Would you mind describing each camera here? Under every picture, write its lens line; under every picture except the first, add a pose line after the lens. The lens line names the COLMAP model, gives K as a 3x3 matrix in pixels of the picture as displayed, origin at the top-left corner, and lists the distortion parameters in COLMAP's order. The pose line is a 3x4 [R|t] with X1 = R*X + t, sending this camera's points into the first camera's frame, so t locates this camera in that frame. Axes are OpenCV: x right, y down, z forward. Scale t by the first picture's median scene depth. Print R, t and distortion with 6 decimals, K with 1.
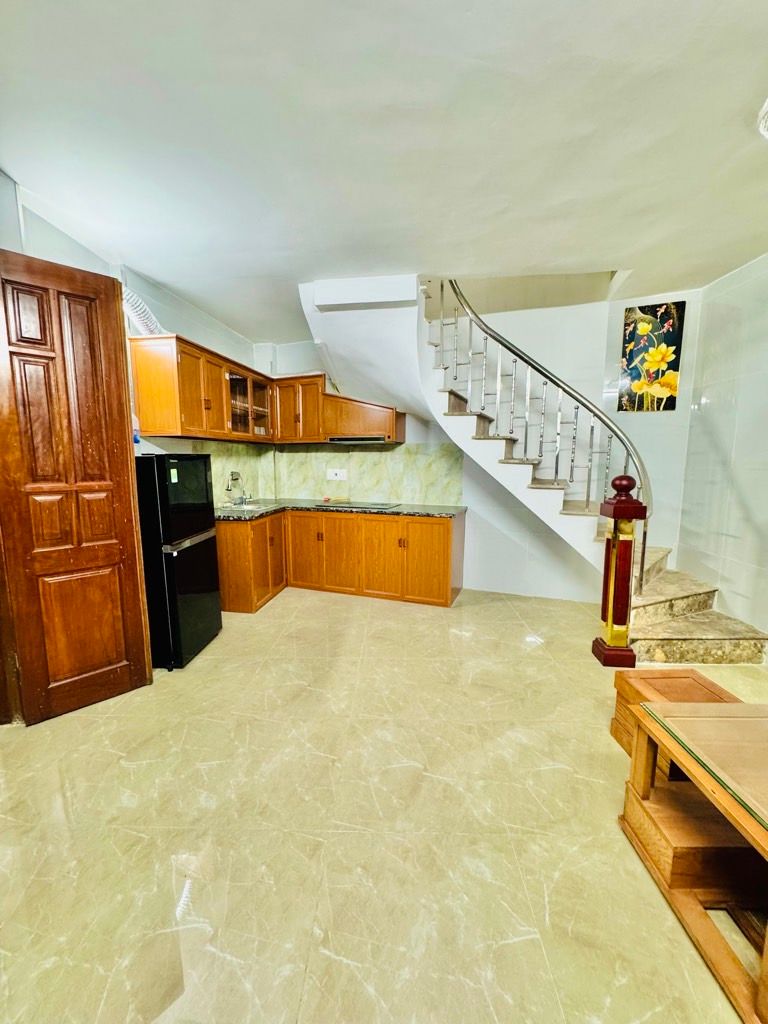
lens RADIAL K [[408.4, 0, 386.1], [0, 408.4, 511.0], [0, 0, 1]] dist [-0.007151, 0.001376]
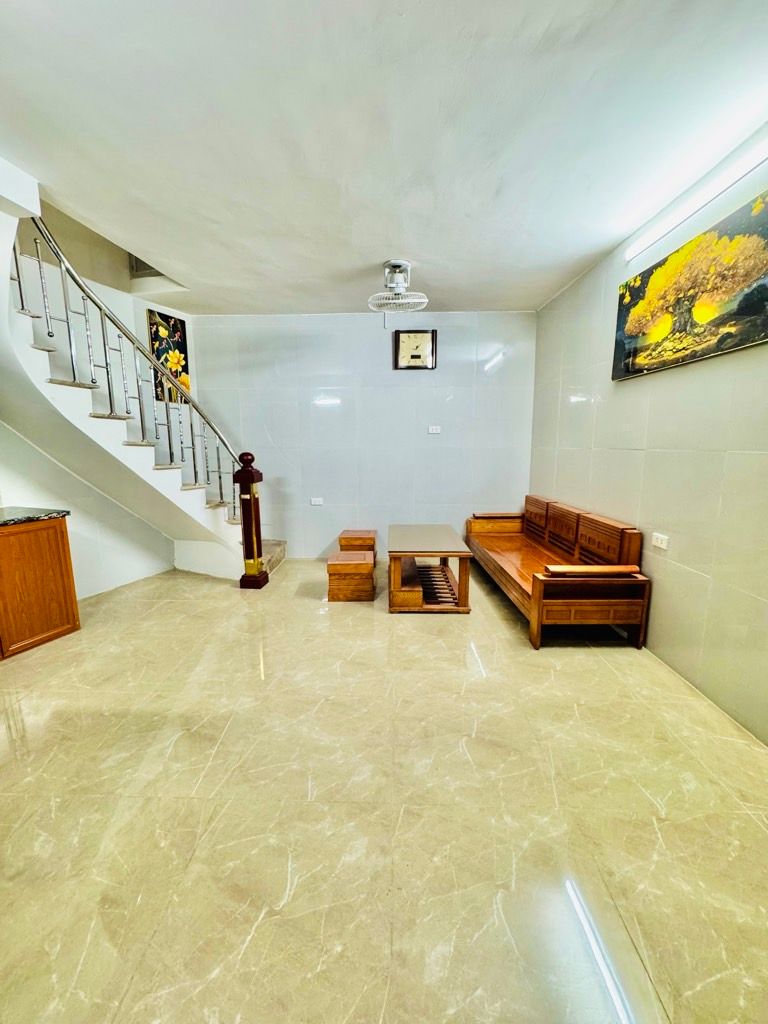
lens RADIAL K [[408.4, 0, 382.4], [0, 408.4, 510.2], [0, 0, 1]] dist [-0.007151, 0.001376]
pose [[0.006429, -0.158983, 0.987260, -0.635034], [0.130435, 0.978979, 0.156801, -0.040119], [-0.991436, 0.127765, 0.027030, 0.398357]]
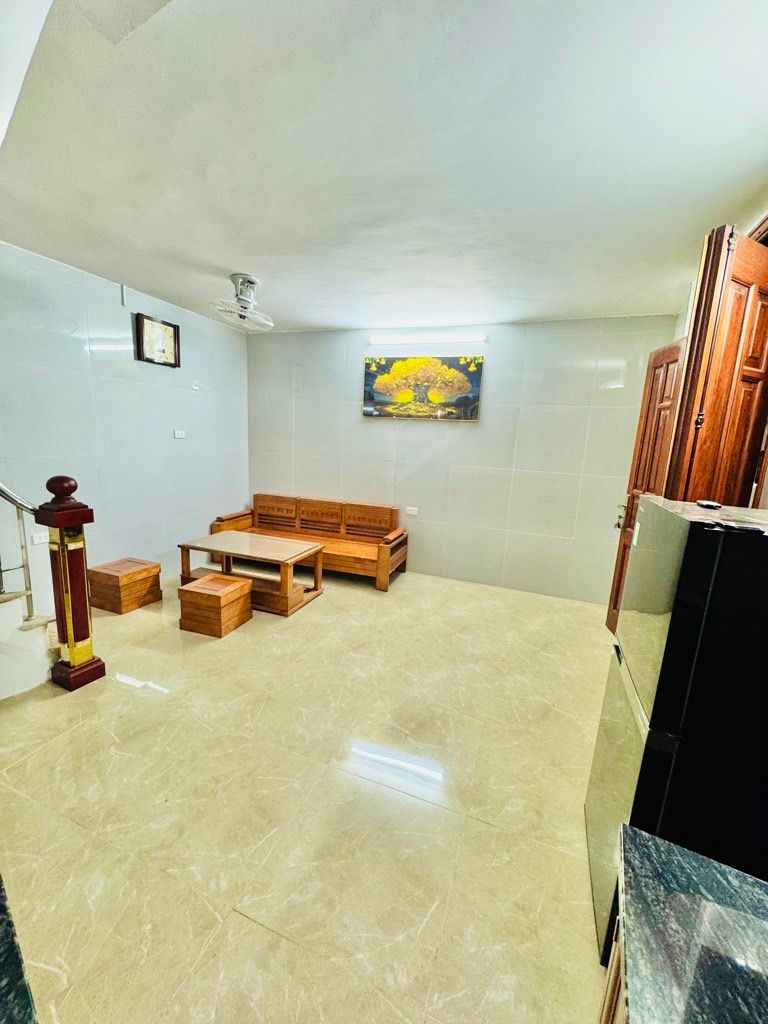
lens RADIAL K [[408.4, 0, 382.5], [0, 408.4, 510.8], [0, 0, 1]] dist [-0.007151, 0.001376]
pose [[-0.939368, -0.103708, 0.326851, -0.270309], [-0.003043, 0.955654, 0.294478, -0.210496], [-0.342896, 0.275628, -0.898026, 1.195295]]
